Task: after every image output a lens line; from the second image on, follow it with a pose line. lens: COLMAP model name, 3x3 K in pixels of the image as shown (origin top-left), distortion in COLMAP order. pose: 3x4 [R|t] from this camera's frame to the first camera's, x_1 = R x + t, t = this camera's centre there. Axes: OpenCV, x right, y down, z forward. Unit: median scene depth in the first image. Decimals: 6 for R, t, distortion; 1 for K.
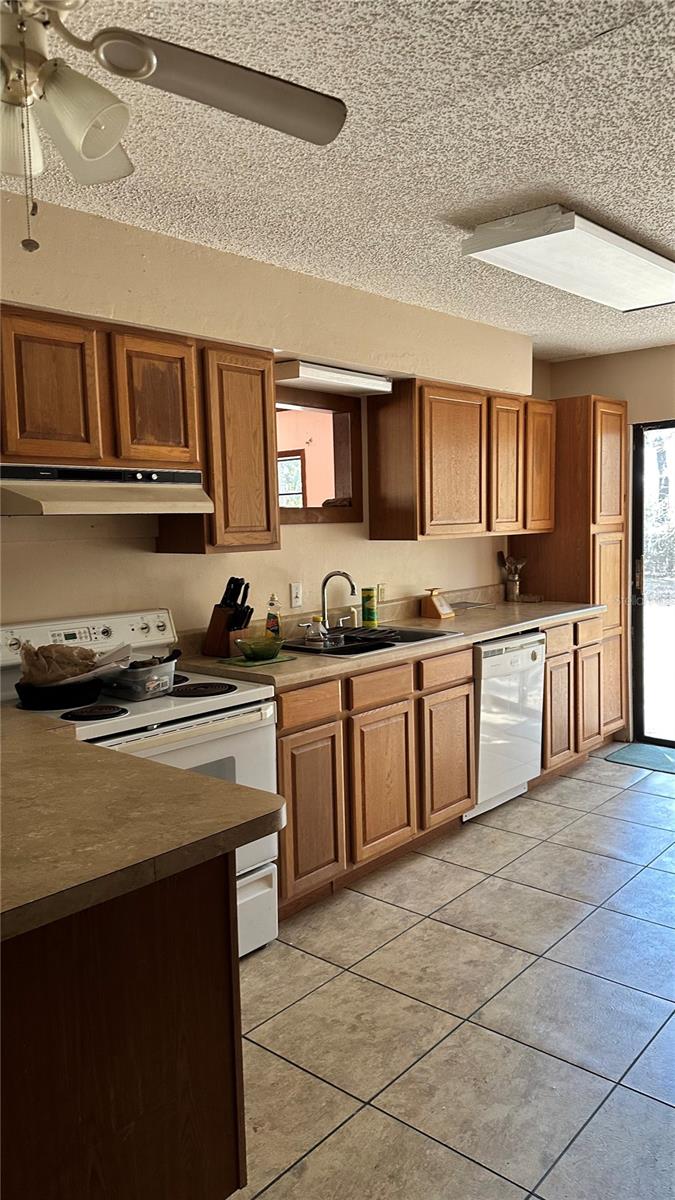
lens RADIAL K [[826.9, 0, 337.5], [0, 826.9, 600.0], [0, 0, 1]] dist [0.003598, -0.000670]
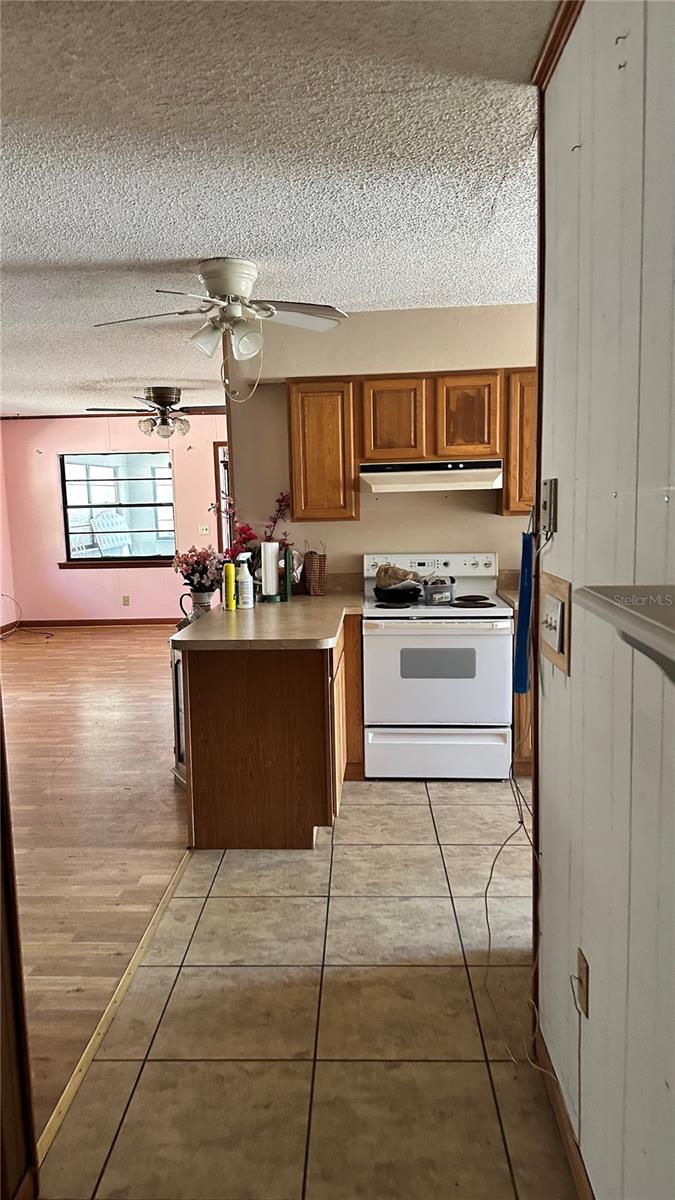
lens RADIAL K [[826.9, 0, 337.5], [0, 826.9, 600.0], [0, 0, 1]] dist [0.003598, -0.000670]
pose [[0.627326, 0.102659, -0.771960, 0.871636], [-0.057466, 0.994673, 0.085577, -0.017174], [0.776633, -0.009323, 0.629884, -0.168738]]
